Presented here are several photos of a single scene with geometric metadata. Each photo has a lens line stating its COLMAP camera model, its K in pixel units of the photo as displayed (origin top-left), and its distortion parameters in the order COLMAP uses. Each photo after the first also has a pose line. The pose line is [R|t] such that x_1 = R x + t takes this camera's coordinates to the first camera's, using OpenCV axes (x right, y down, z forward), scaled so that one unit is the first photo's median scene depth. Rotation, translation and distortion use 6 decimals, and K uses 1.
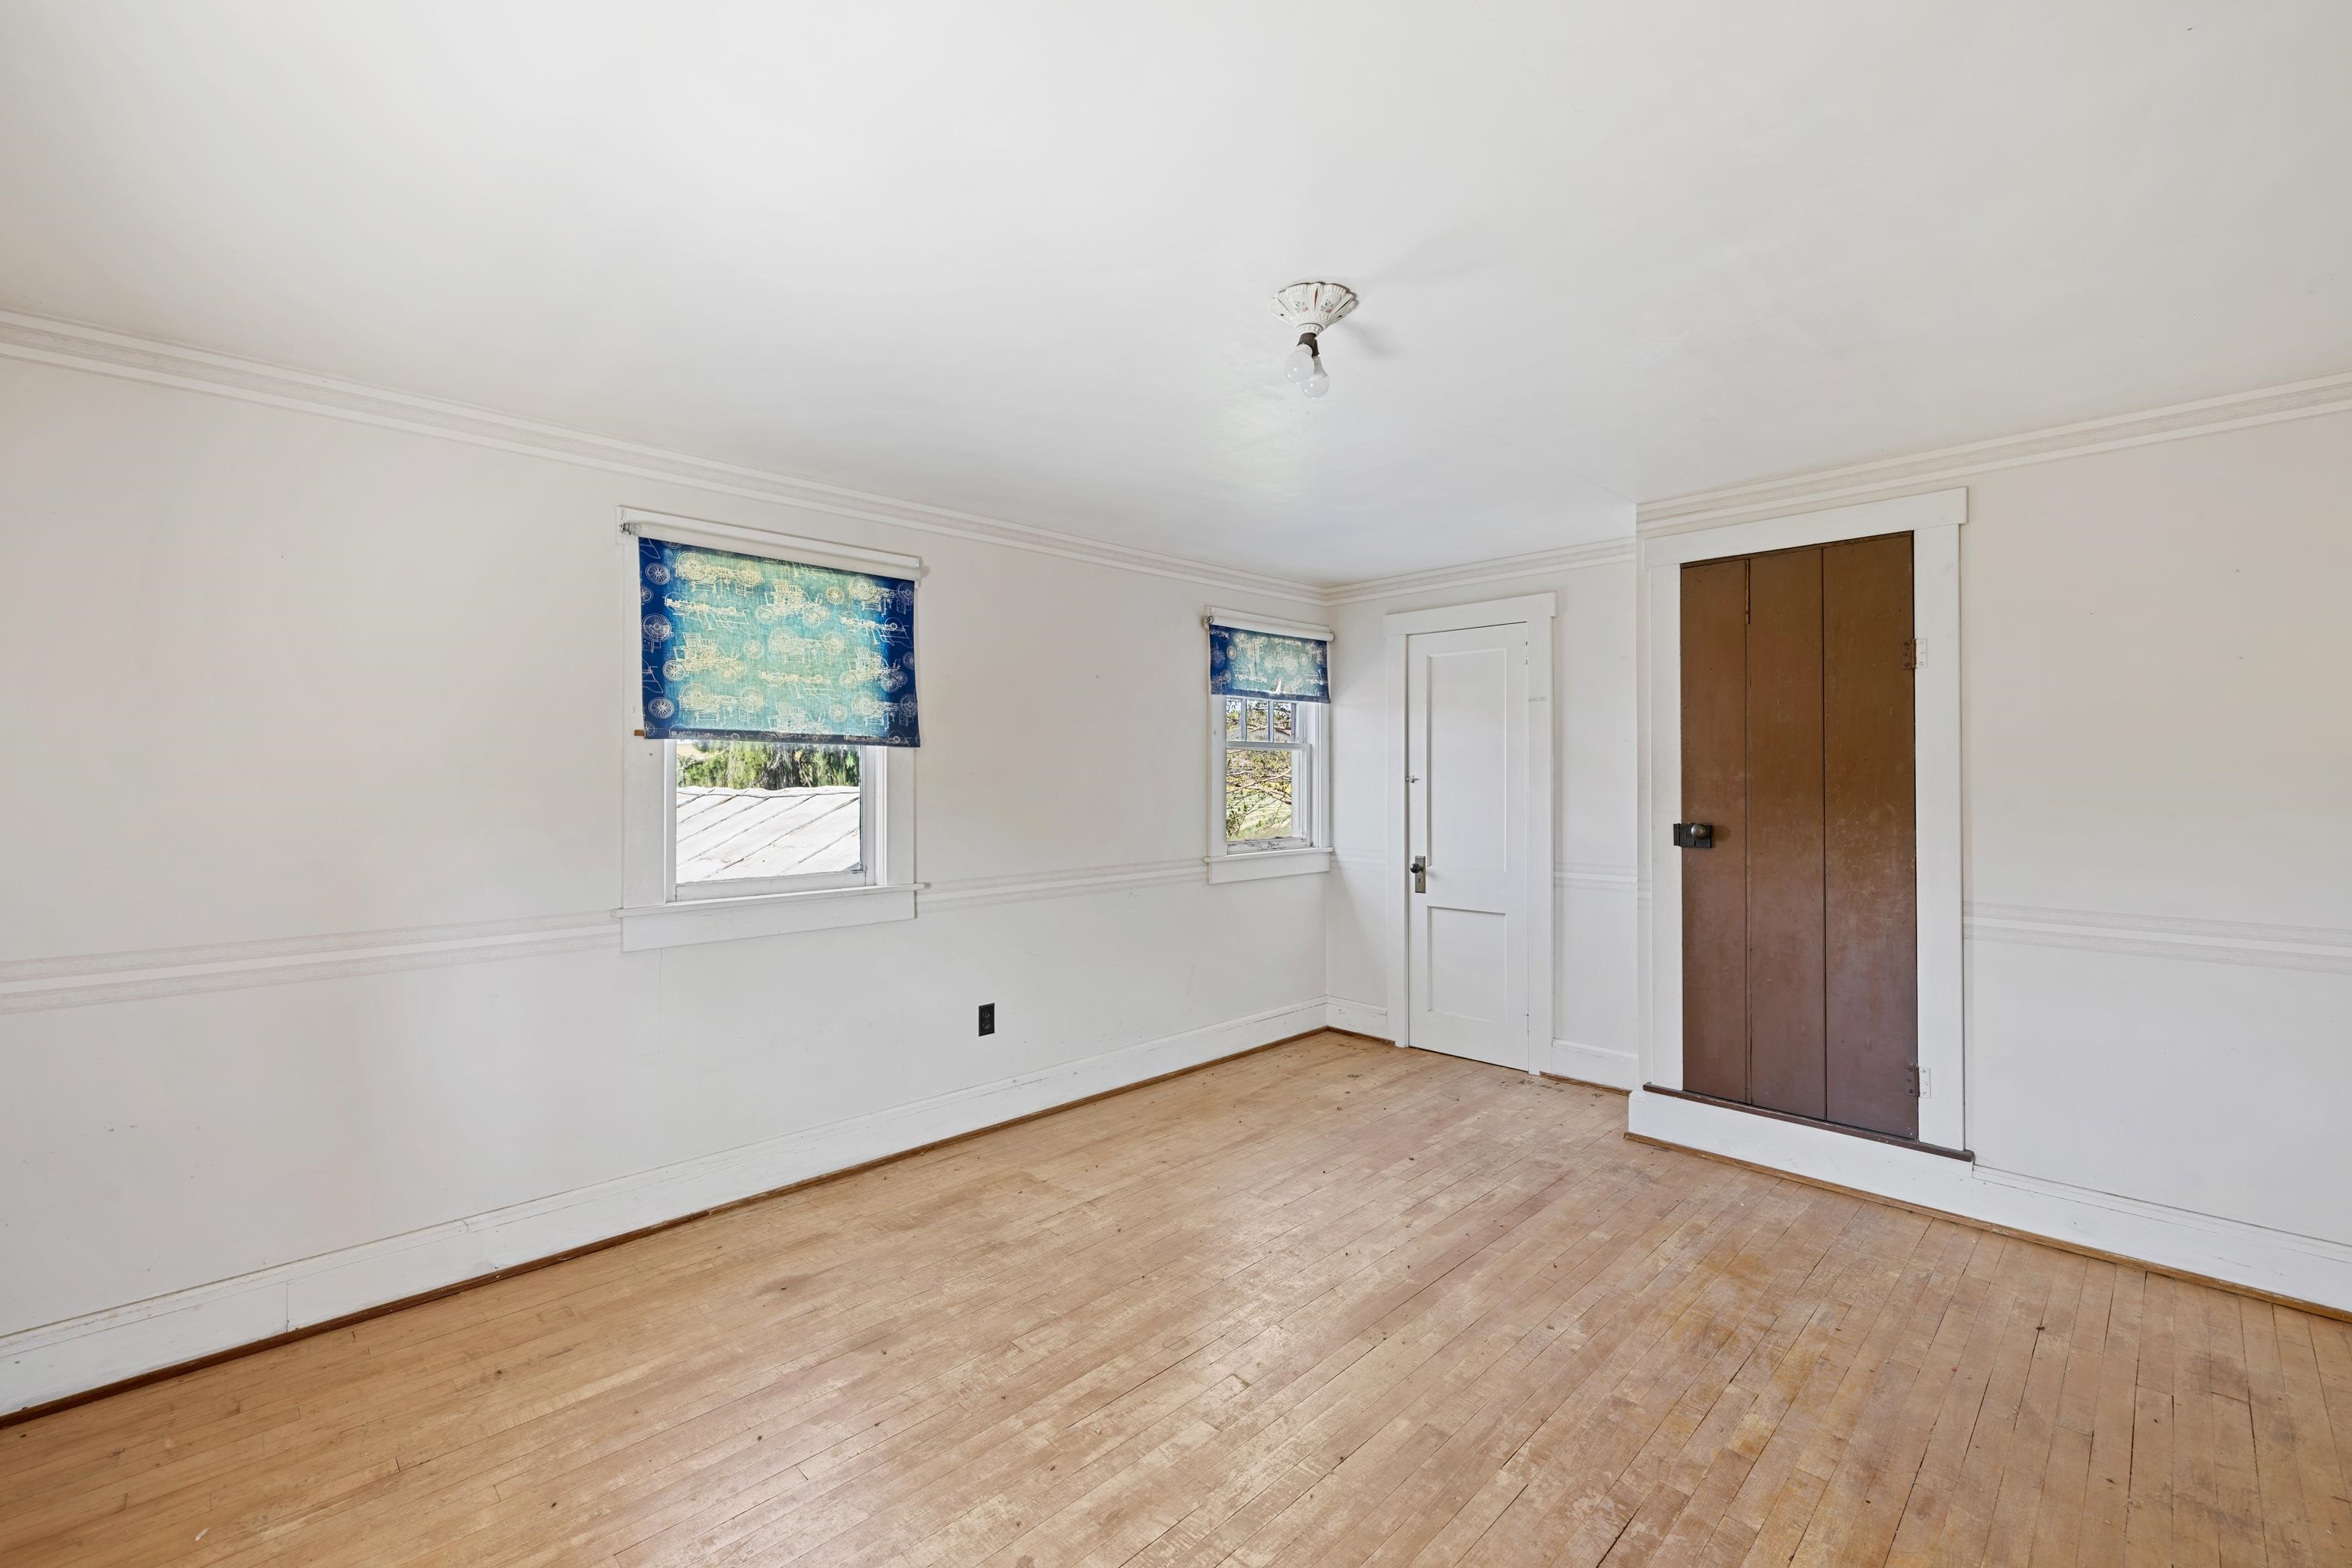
lens RADIAL K [[986.9, 0, 1173.1], [0, 986.9, 781.5], [0, 0, 1]] dist [0.012459, -0.000362]
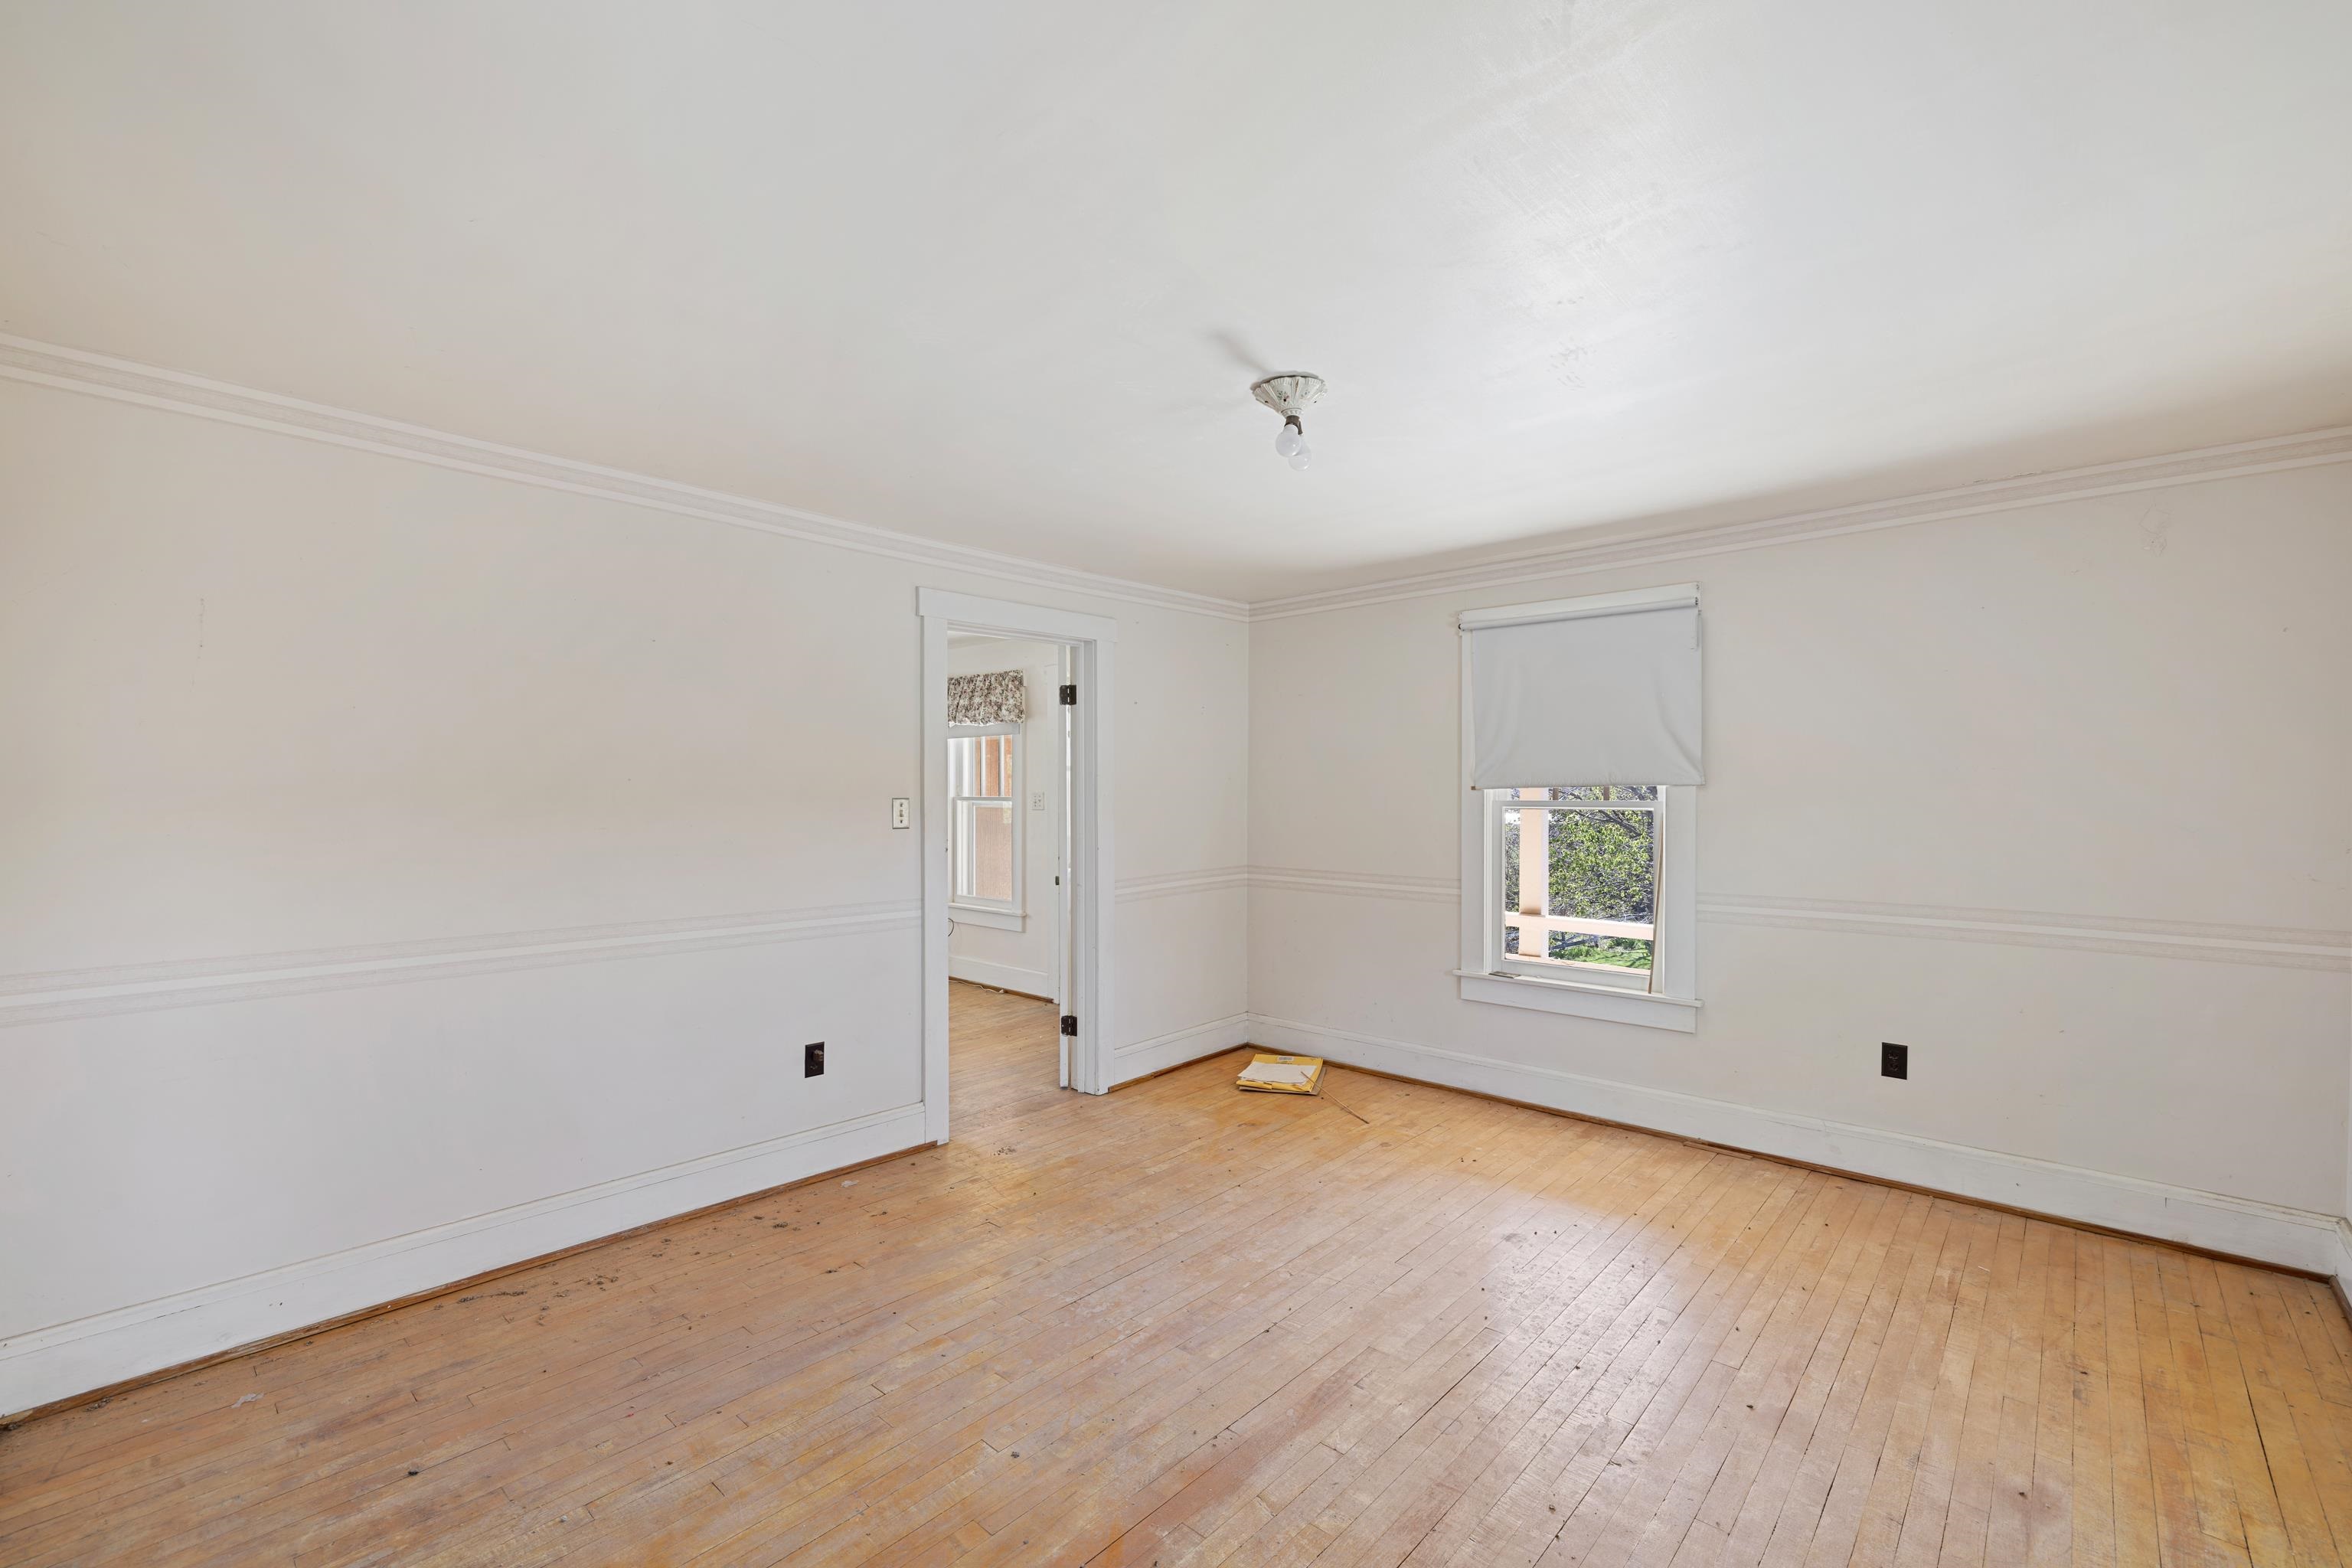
lens RADIAL K [[986.9, 0, 1173.1], [0, 986.9, 781.5], [0, 0, 1]] dist [0.012459, -0.000362]
pose [[-0.998532, 0.000886, -0.054160, 0.327040], [0.001220, 0.999980, -0.006130, -0.010718], [0.054153, -0.006188, -0.998513, 2.060573]]
